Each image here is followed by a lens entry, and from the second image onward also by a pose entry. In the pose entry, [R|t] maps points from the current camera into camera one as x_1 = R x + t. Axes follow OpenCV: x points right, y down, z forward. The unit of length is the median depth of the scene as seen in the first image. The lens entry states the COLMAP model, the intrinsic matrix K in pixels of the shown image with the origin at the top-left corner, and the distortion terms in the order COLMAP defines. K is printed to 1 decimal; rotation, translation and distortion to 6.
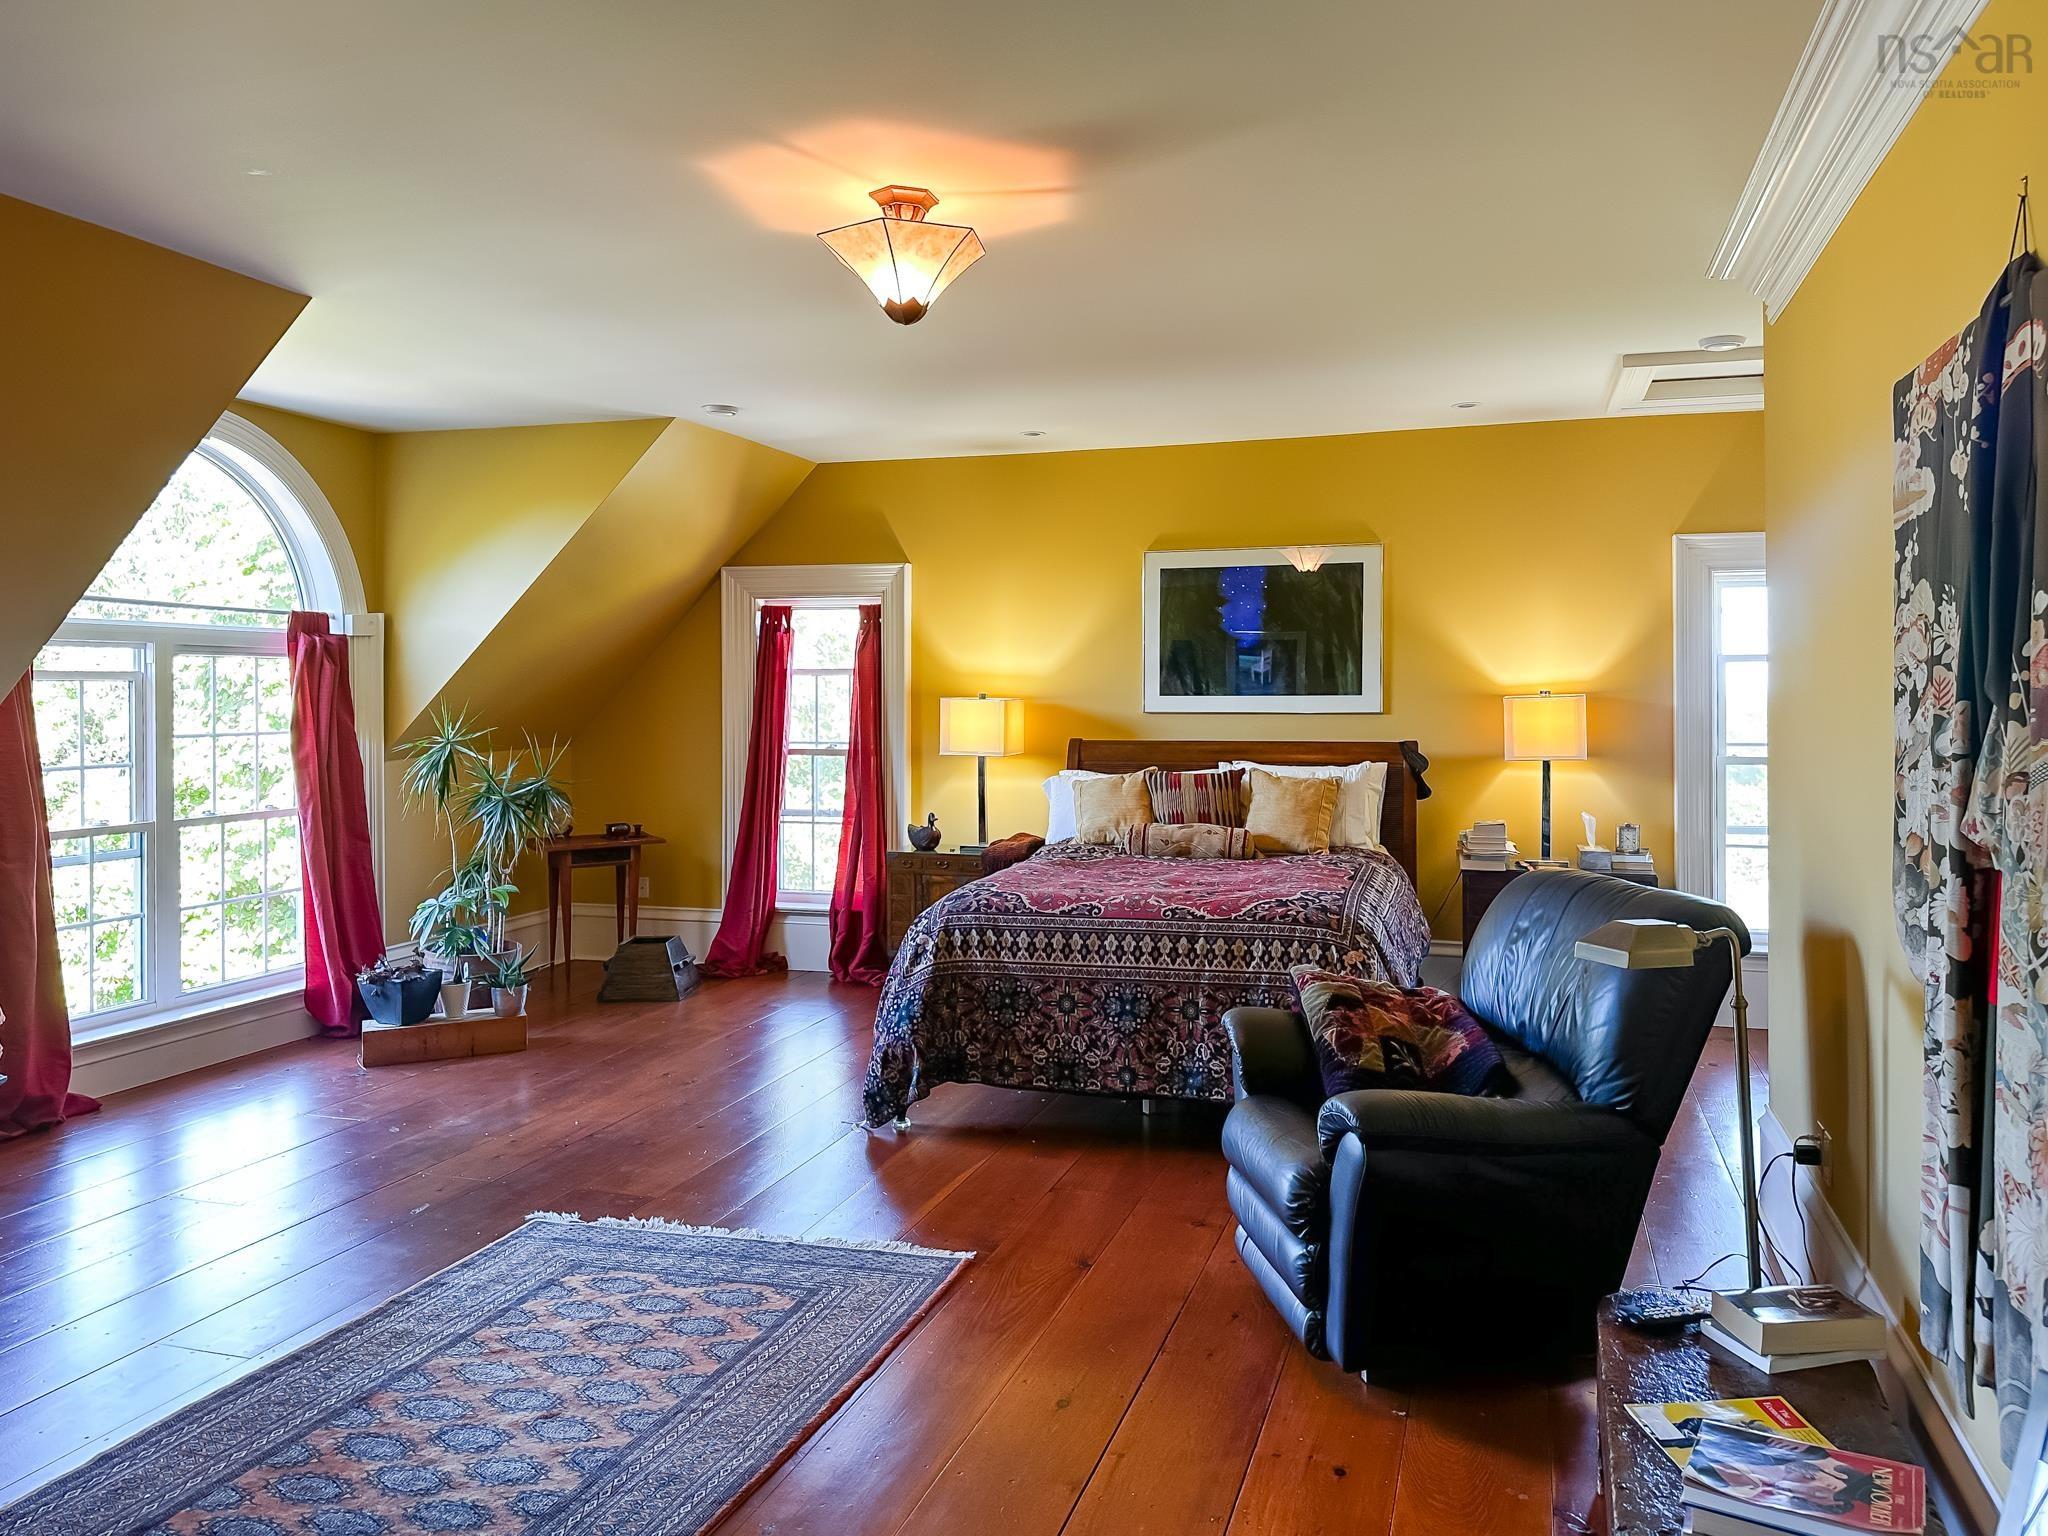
lens RADIAL K [[1497.4, 0, 1012.6], [0, 1497.4, 688.1], [0, 0, 1]] dist [0.149900, -0.283918]
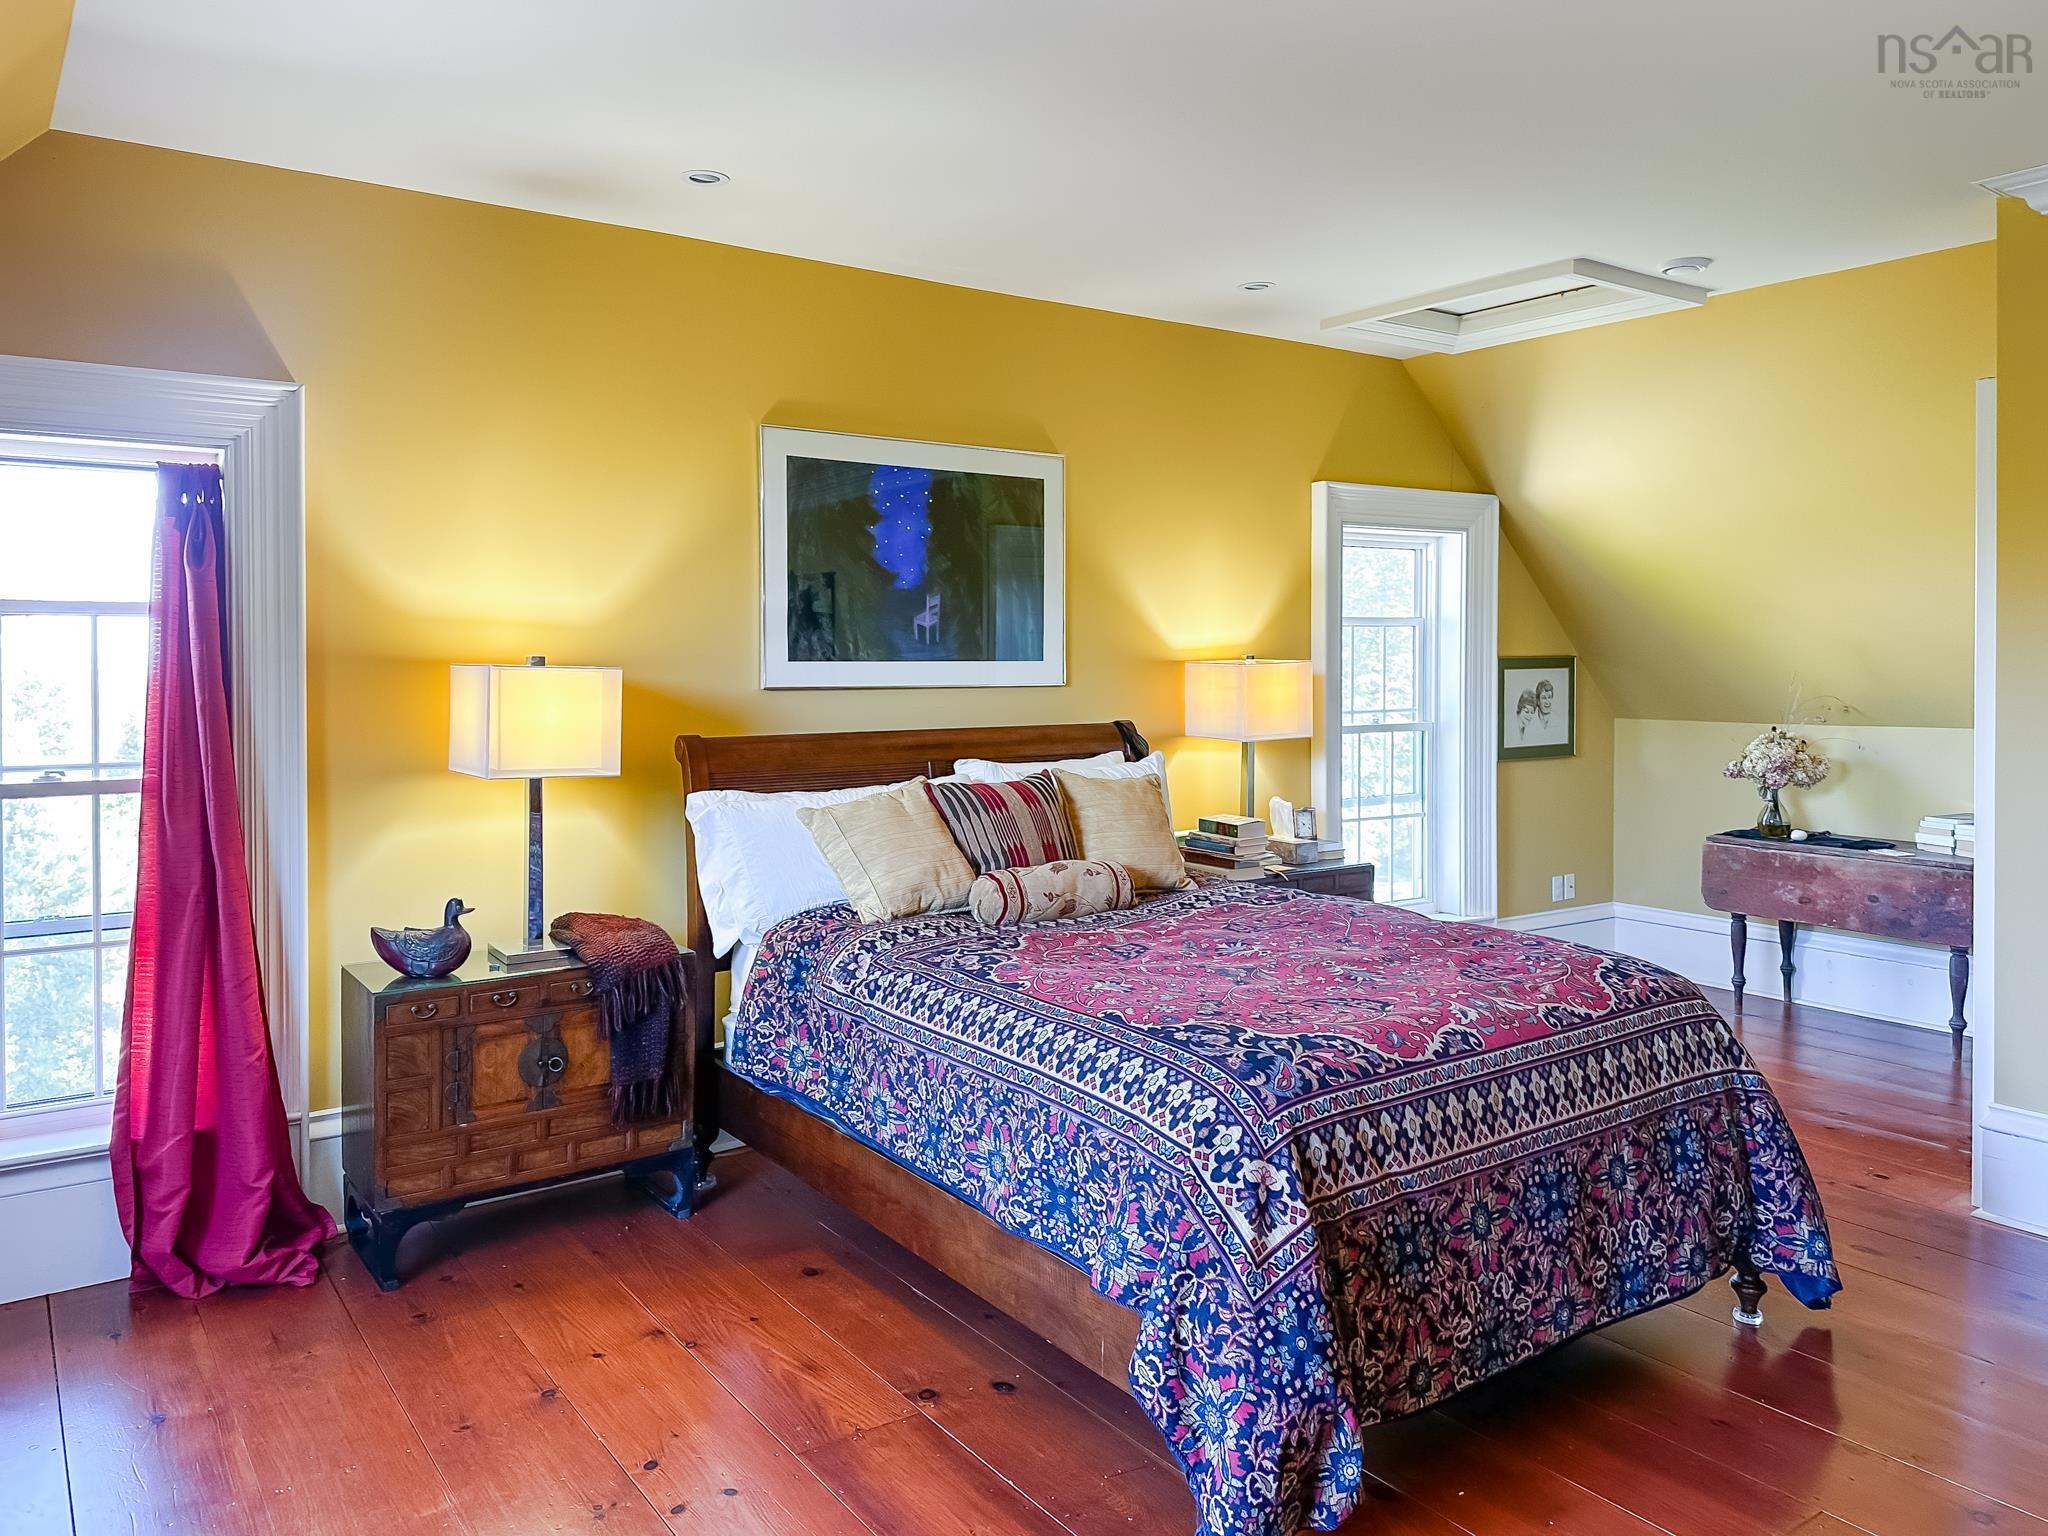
lens RADIAL K [[1497.4, 0, 1012.6], [0, 1497.4, 688.1], [0, 0, 1]] dist [0.149900, -0.283918]
pose [[0.588156, -0.012522, 0.808650, -0.381193], [-0.002047, 0.999854, 0.016972, 0.005814], [-0.808745, -0.011637, 0.588045, 0.610948]]
